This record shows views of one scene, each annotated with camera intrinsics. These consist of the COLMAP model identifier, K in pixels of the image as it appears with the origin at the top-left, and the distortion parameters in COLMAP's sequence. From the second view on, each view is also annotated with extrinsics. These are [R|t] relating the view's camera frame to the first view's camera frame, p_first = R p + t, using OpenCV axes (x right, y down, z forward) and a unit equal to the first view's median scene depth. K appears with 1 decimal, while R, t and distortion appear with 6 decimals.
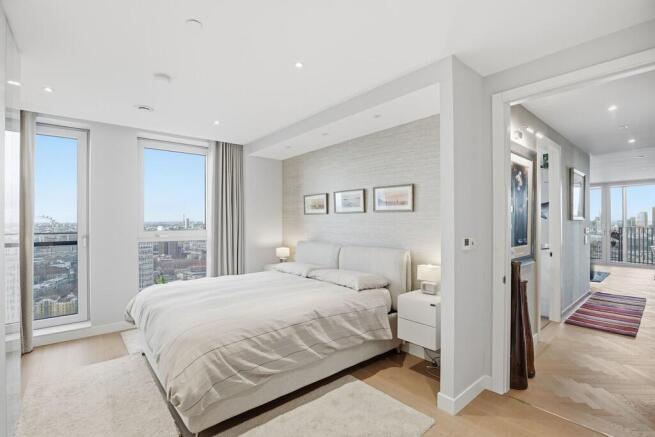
lens RADIAL K [[303.1, 0, 326.7], [0, 303.1, 217.7], [0, 0, 1]] dist [-0.016178, -0.000211]
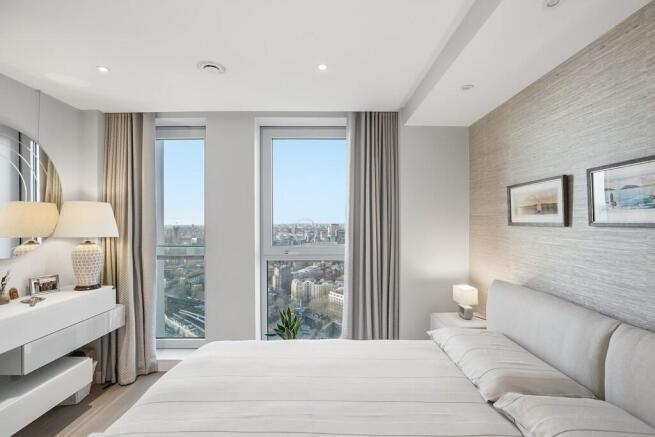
lens RADIAL K [[303.1, 0, 330.9], [0, 303.1, 221.0], [0, 0, 1]] dist [-0.016178, -0.000211]
pose [[0.769204, 0.001852, -0.639000, 0.014977], [0.002790, 0.999977, 0.006257, -0.022225], [0.638997, -0.006596, 0.769181, 0.474951]]
